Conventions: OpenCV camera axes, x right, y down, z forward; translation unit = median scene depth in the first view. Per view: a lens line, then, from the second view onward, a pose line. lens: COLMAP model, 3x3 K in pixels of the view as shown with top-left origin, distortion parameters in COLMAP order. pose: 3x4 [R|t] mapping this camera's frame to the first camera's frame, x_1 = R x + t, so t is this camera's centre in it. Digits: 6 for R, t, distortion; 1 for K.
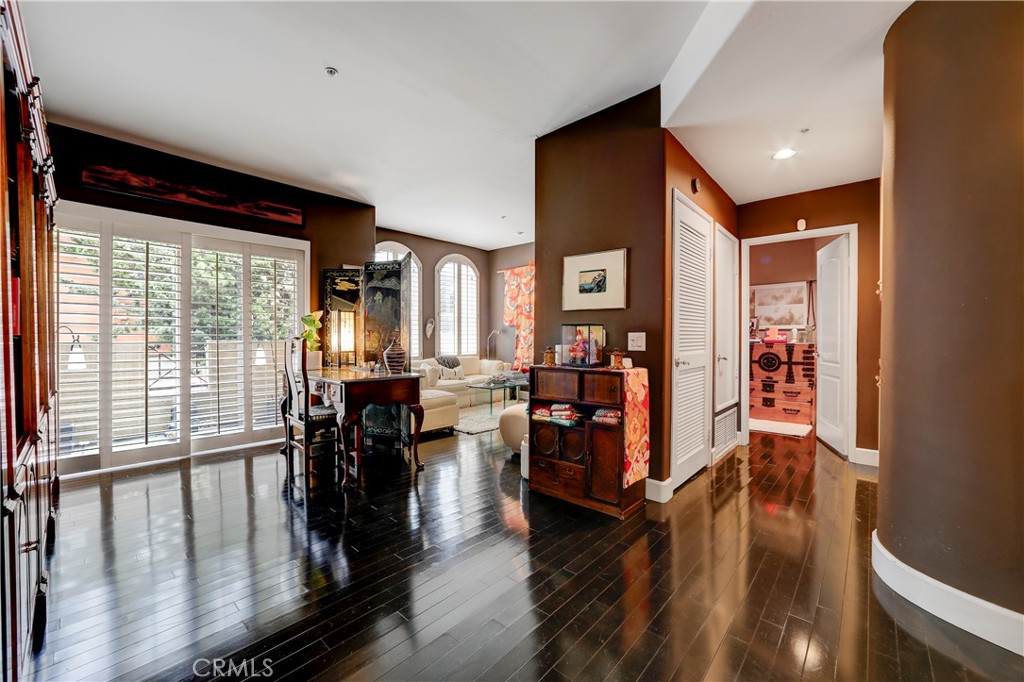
lens RADIAL K [[406.1, 0, 512.9], [0, 406.1, 343.0], [0, 0, 1]] dist [-0.038468, 0.015455]
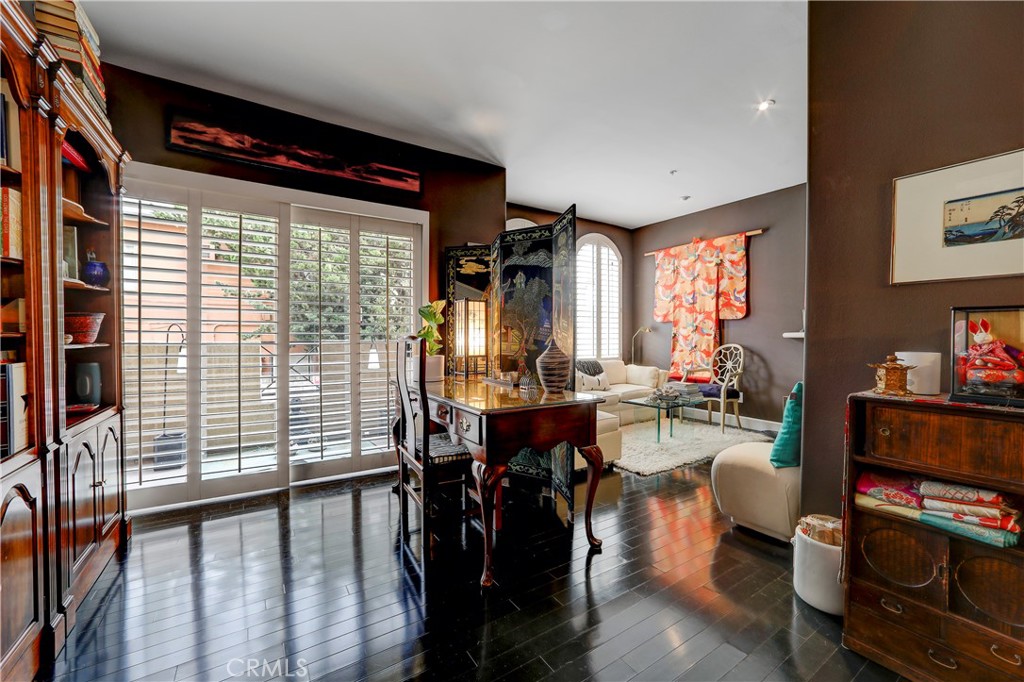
lens RADIAL K [[407.5, 0, 513.8], [0, 407.5, 343.7], [0, 0, 1]] dist [-0.044839, 0.015817]
pose [[0.968140, 0.004472, -0.250368, -0.171137], [-0.003669, 0.999987, 0.003673, -0.003911], [0.250381, -0.002638, 0.968144, 0.323244]]
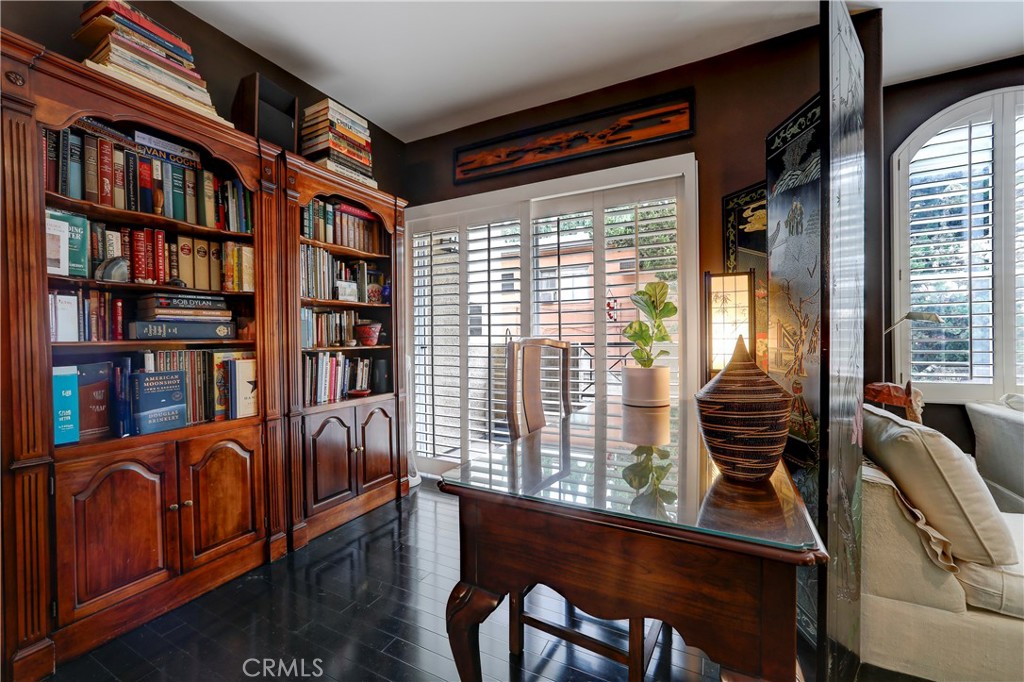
lens RADIAL K [[406.1, 0, 512.9], [0, 406.1, 343.0], [0, 0, 1]] dist [-0.038468, 0.015455]
pose [[0.269306, 0.008030, -0.963021, -0.077040], [-0.002135, 0.999968, 0.007741, -0.011345], [0.963052, -0.000029, 0.269315, 0.713077]]
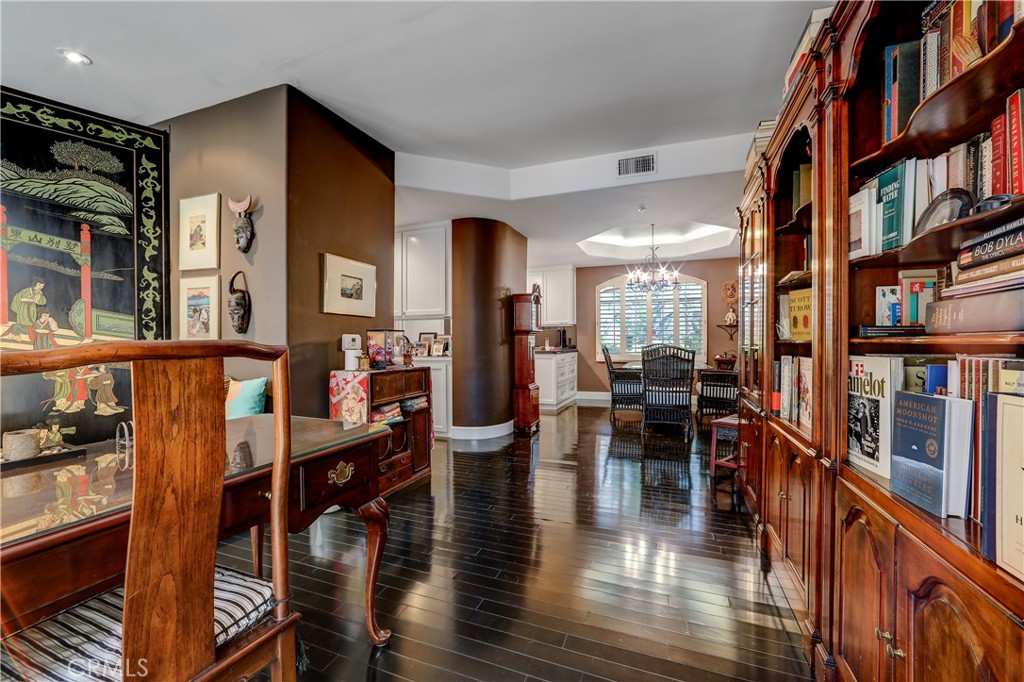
lens RADIAL K [[407.5, 0, 513.8], [0, 407.5, 343.7], [0, 0, 1]] dist [-0.044839, 0.015817]
pose [[-0.361794, -0.006124, 0.932238, -0.697668], [0.014700, 0.999817, 0.012273, -0.012236], [-0.932142, 0.018144, -0.361637, 0.759811]]
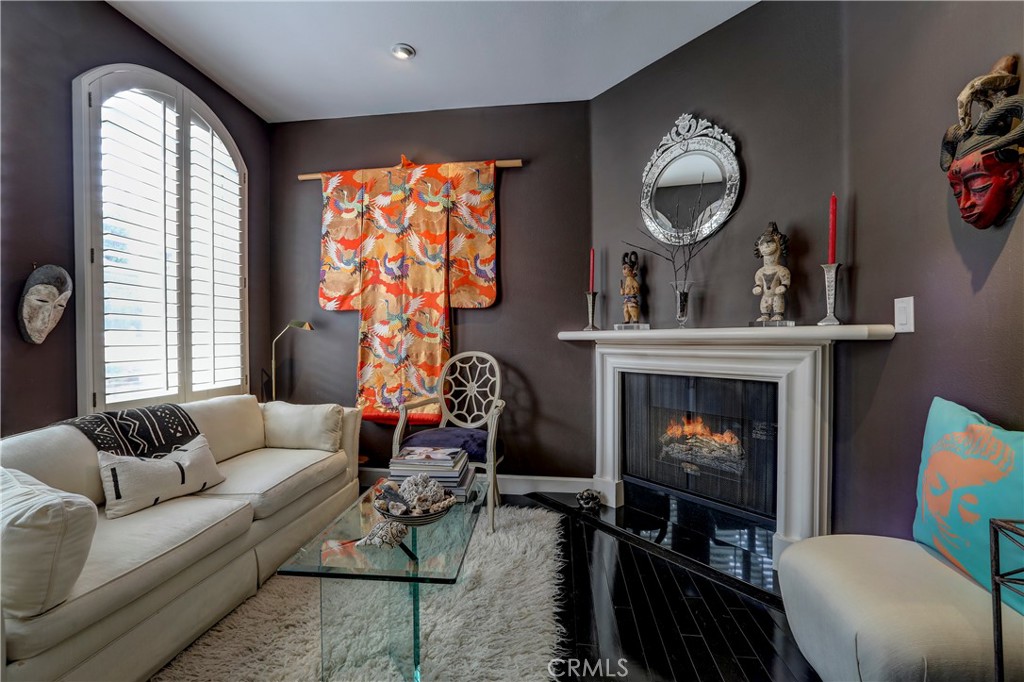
lens RADIAL K [[406.1, 0, 512.9], [0, 406.1, 343.0], [0, 0, 1]] dist [-0.038468, 0.015455]
pose [[0.814704, -0.008443, 0.579815, -0.189001], [0.011880, 0.999927, -0.002131, -0.013873], [-0.579755, 0.008625, 0.814745, 1.082056]]
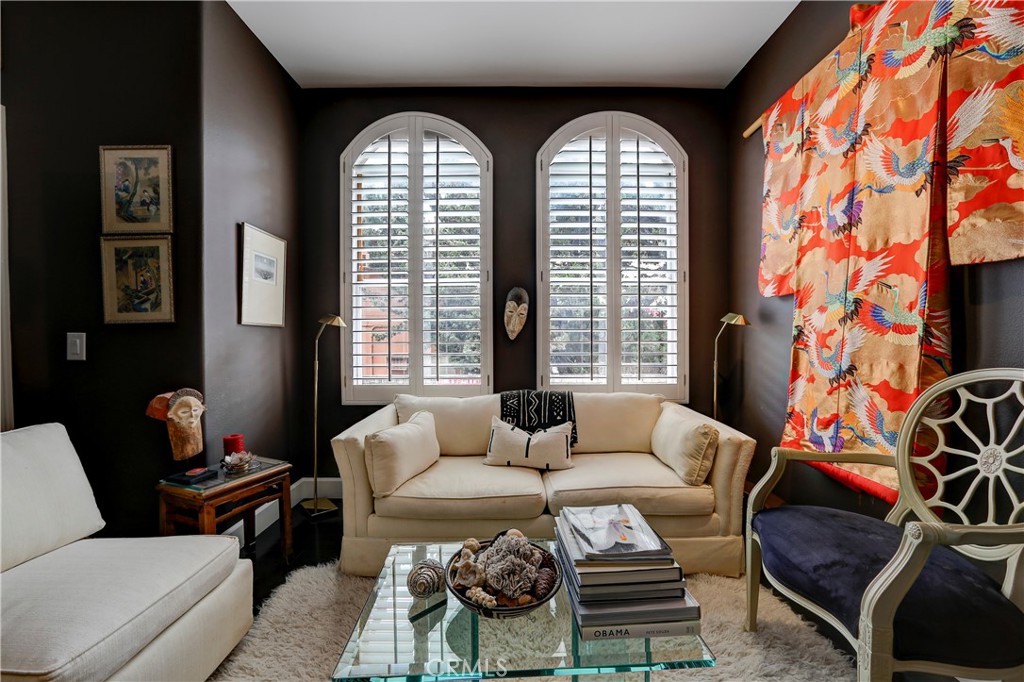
lens RADIAL K [[407.5, 0, 513.8], [0, 407.5, 343.7], [0, 0, 1]] dist [-0.044839, 0.015817]
pose [[0.677402, 0.009265, -0.735555, 0.139855], [-0.007340, 0.999956, 0.005835, -0.017444], [0.735577, 0.001446, 0.677440, 1.268112]]
